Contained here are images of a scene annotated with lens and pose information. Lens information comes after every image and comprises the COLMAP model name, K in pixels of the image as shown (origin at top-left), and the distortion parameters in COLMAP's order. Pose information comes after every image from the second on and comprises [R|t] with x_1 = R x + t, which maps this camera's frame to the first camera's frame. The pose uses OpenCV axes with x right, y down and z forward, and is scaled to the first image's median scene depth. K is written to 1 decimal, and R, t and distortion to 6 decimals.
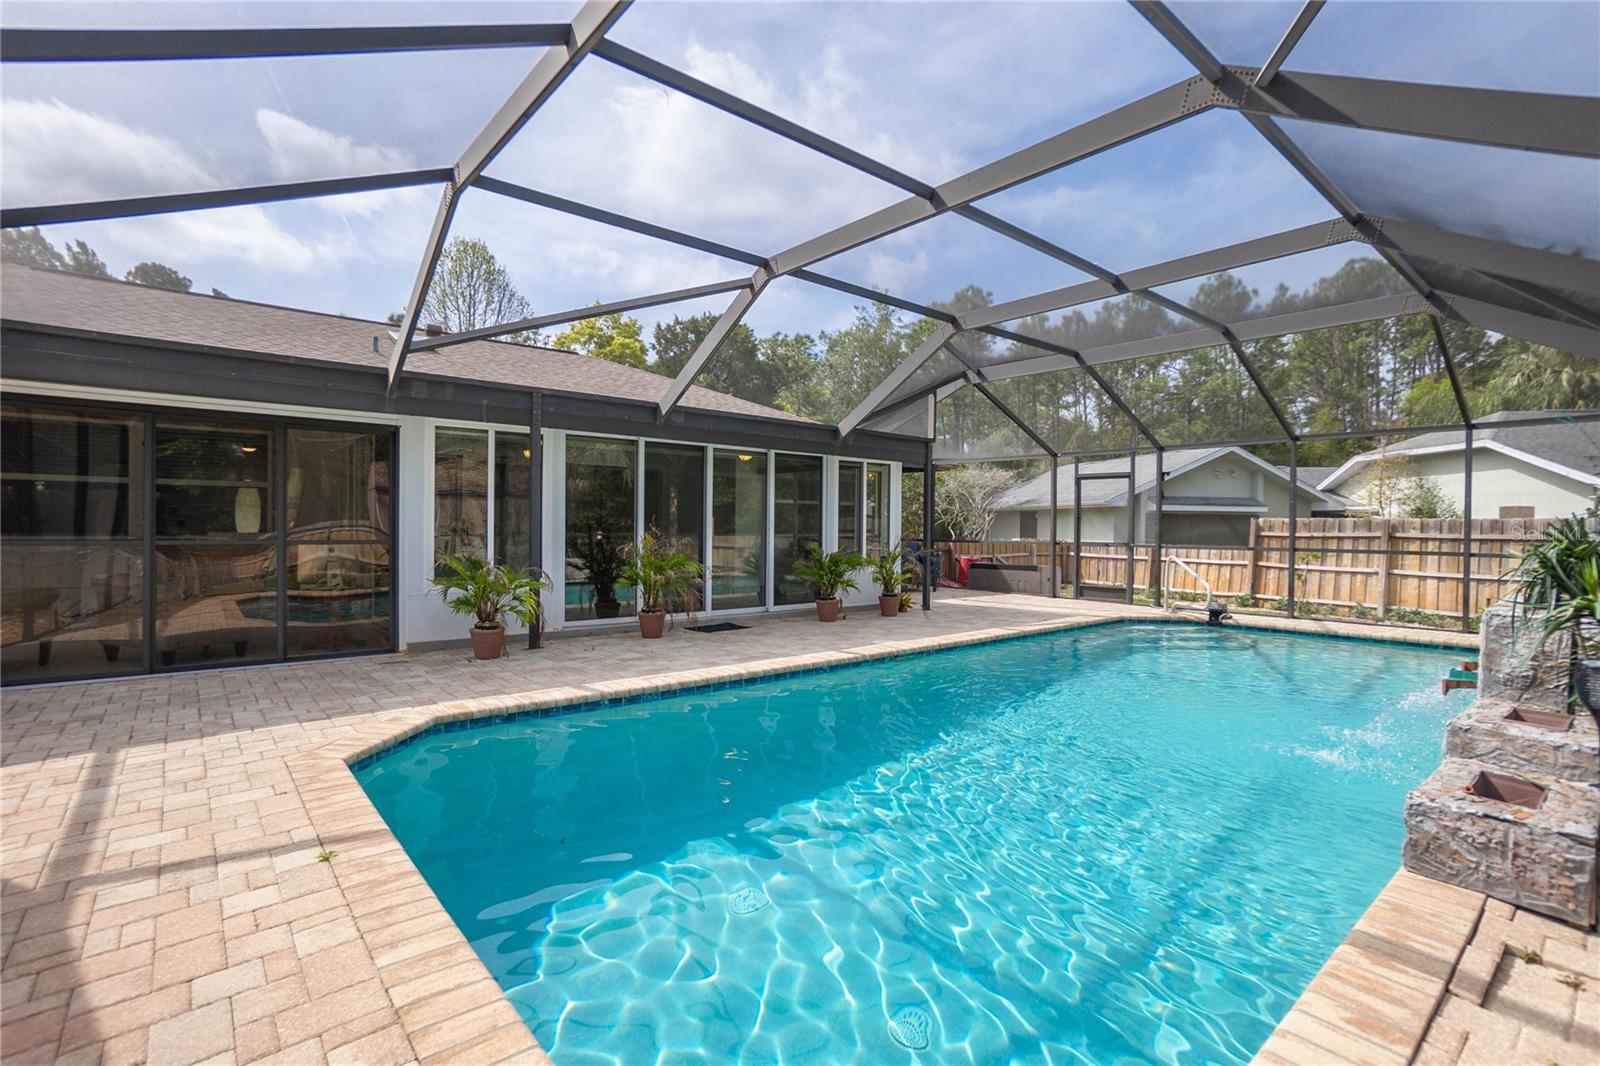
lens RADIAL K [[739.3, 0, 794.2], [0, 739.3, 535.8], [0, 0, 1]] dist [-0.011809, 0.002597]
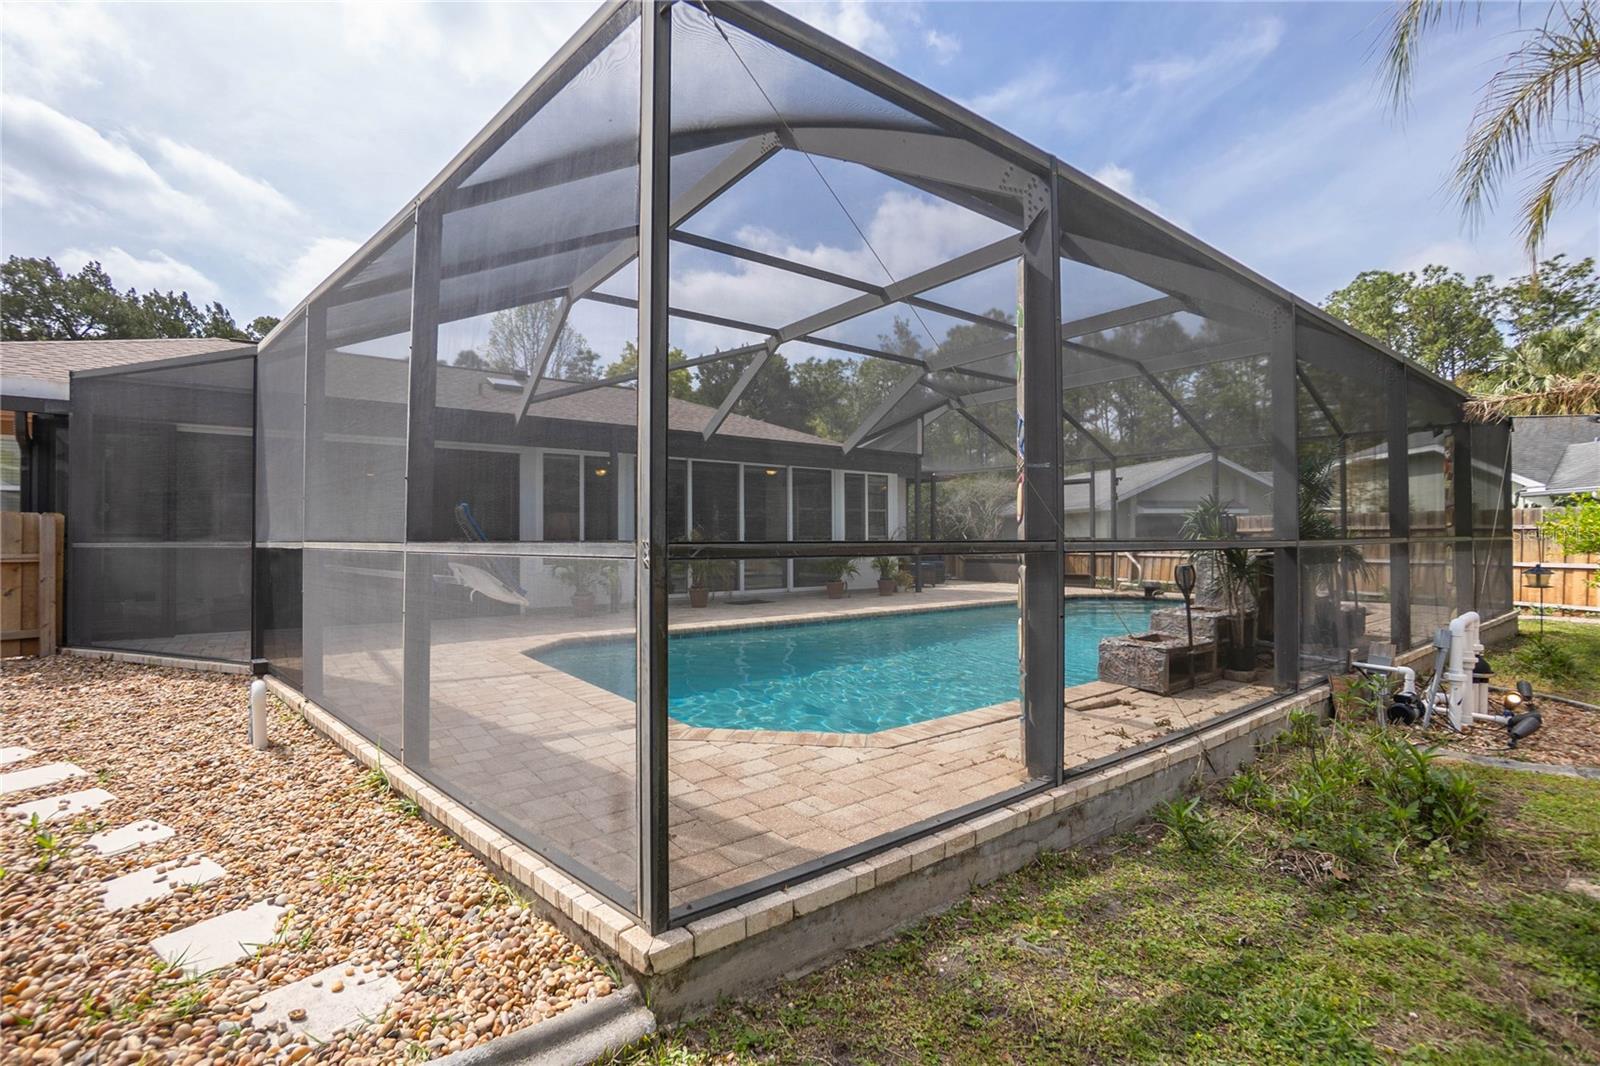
lens RADIAL K [[711.2, 0, 798.1], [0, 711.2, 537.8], [0, 0, 1]] dist [-0.016500, 0.004601]
pose [[0.998631, -0.015400, -0.049995, 0.032736], [0.014574, 0.999752, -0.016832, 0.022086], [0.050242, 0.016080, 0.998608, -0.172515]]
